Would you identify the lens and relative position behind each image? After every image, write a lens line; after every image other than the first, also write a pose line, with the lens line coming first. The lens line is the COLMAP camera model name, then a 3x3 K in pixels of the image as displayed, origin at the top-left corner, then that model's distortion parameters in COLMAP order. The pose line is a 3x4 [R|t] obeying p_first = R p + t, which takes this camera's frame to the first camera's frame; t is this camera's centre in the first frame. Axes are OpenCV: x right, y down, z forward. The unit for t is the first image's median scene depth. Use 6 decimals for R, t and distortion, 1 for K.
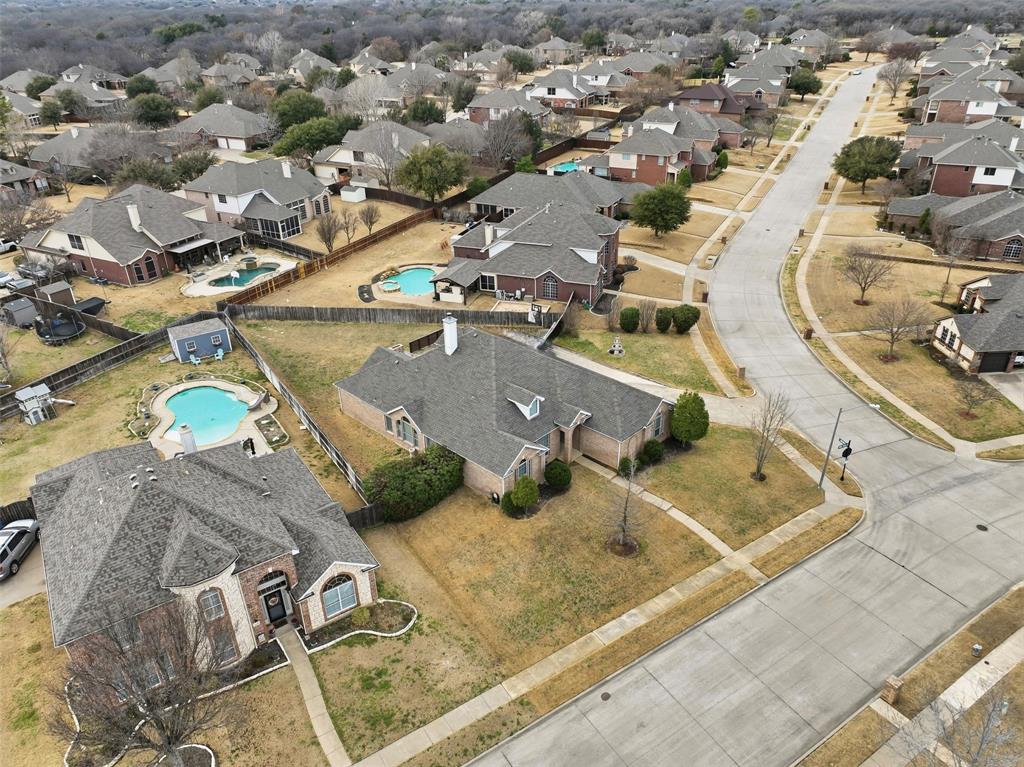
lens RADIAL K [[719.1, 0, 516.2], [0, 719.1, 382.9], [0, 0, 1]] dist [0.006468, 0.004325]
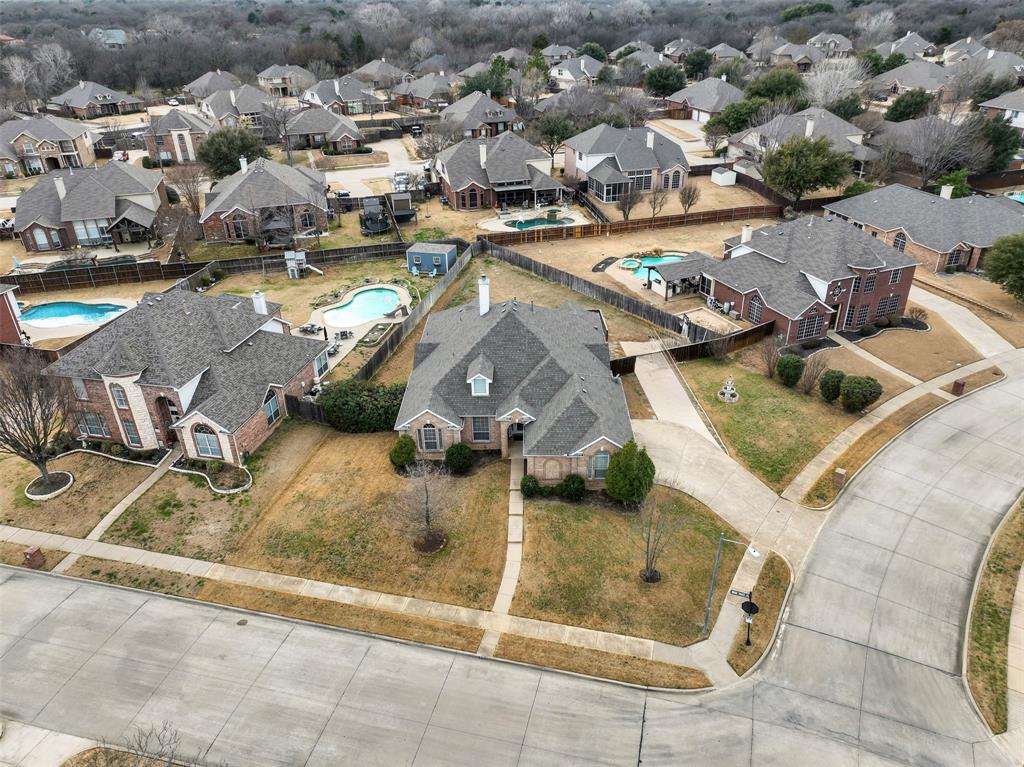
lens RADIAL K [[719.1, 0, 516.2], [0, 719.1, 382.9], [0, 0, 1]] dist [0.006468, 0.004325]
pose [[0.676860, 0.355933, -0.644338, 0.593568], [-0.343963, 0.926819, 0.150652, -0.114747], [0.650807, 0.119658, 0.749755, 0.271120]]
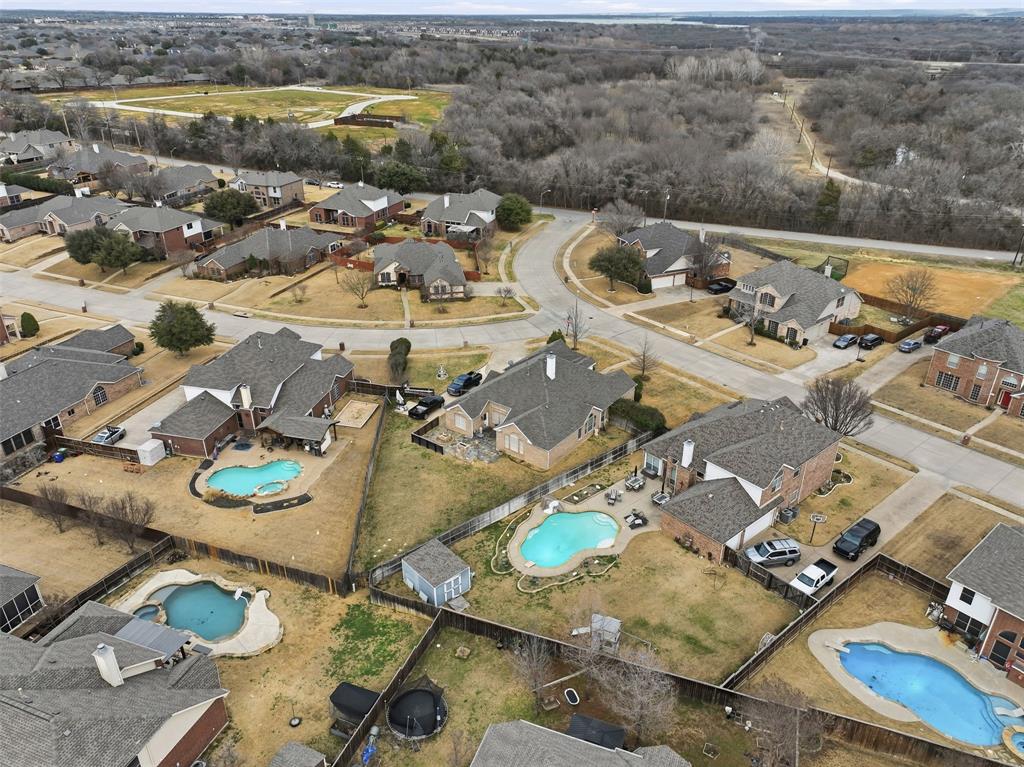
lens RADIAL K [[730.7, 0, 512.0], [0, 730.7, 383.5], [0, 0, 1]] dist [0.002174, 0.005106]
pose [[-0.109688, -0.435053, 0.893699, -1.373148], [0.471801, 0.768591, 0.432056, -0.693770], [-0.874856, 0.469039, 0.120953, 0.850424]]
